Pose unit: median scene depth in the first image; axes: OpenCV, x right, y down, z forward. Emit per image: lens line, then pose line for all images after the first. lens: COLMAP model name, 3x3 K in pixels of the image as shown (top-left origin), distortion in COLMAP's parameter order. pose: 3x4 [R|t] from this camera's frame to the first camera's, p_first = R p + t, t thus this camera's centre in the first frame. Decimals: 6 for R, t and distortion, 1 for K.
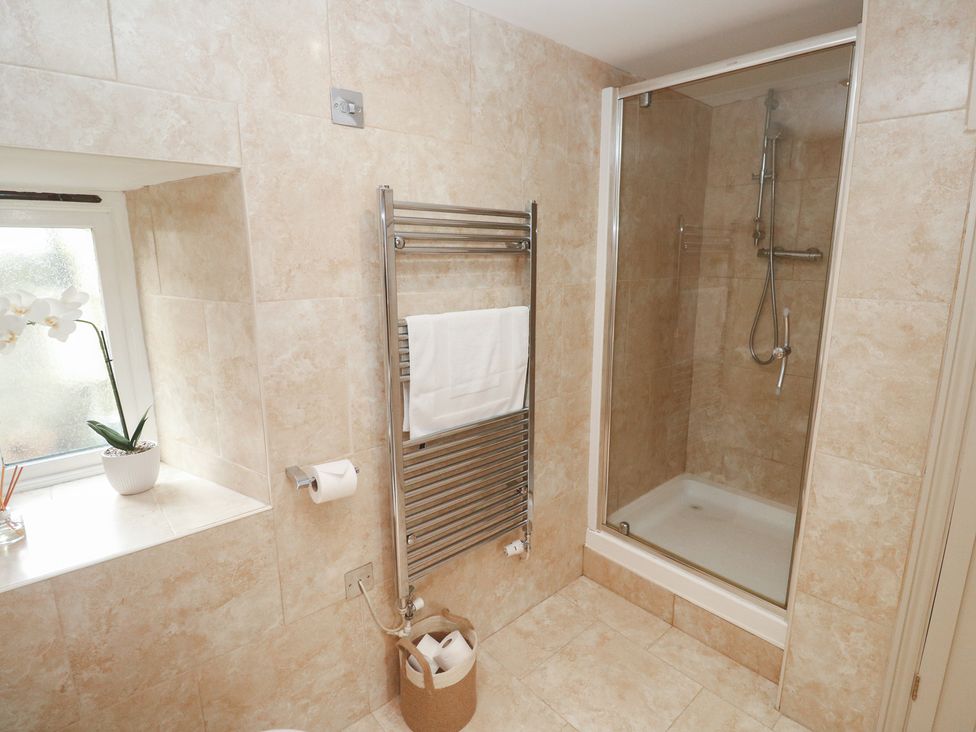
lens RADIAL K [[512.2, 0, 508.7], [0, 512.2, 360.8], [0, 0, 1]] dist [0.003234, -0.013773]
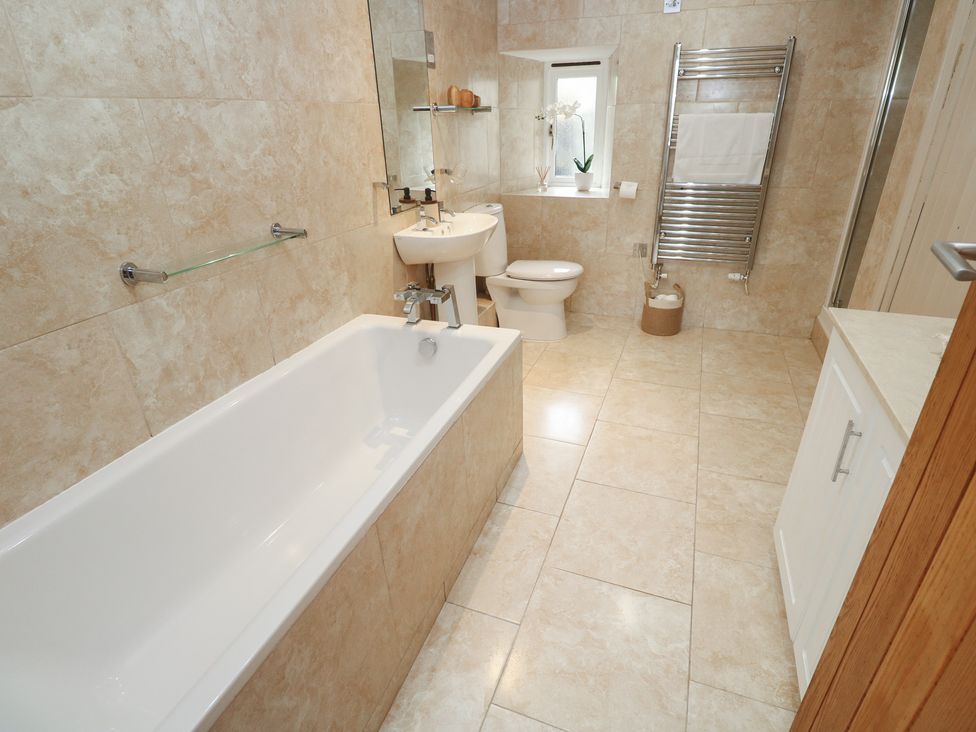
lens RADIAL K [[512.2, 0, 508.7], [0, 512.2, 360.8], [0, 0, 1]] dist [0.003234, -0.013773]
pose [[0.458309, 0.372708, -0.806871, 1.306652], [-0.163515, 0.927690, 0.335639, 0.219604], [0.873622, -0.021891, 0.486112, -0.513822]]
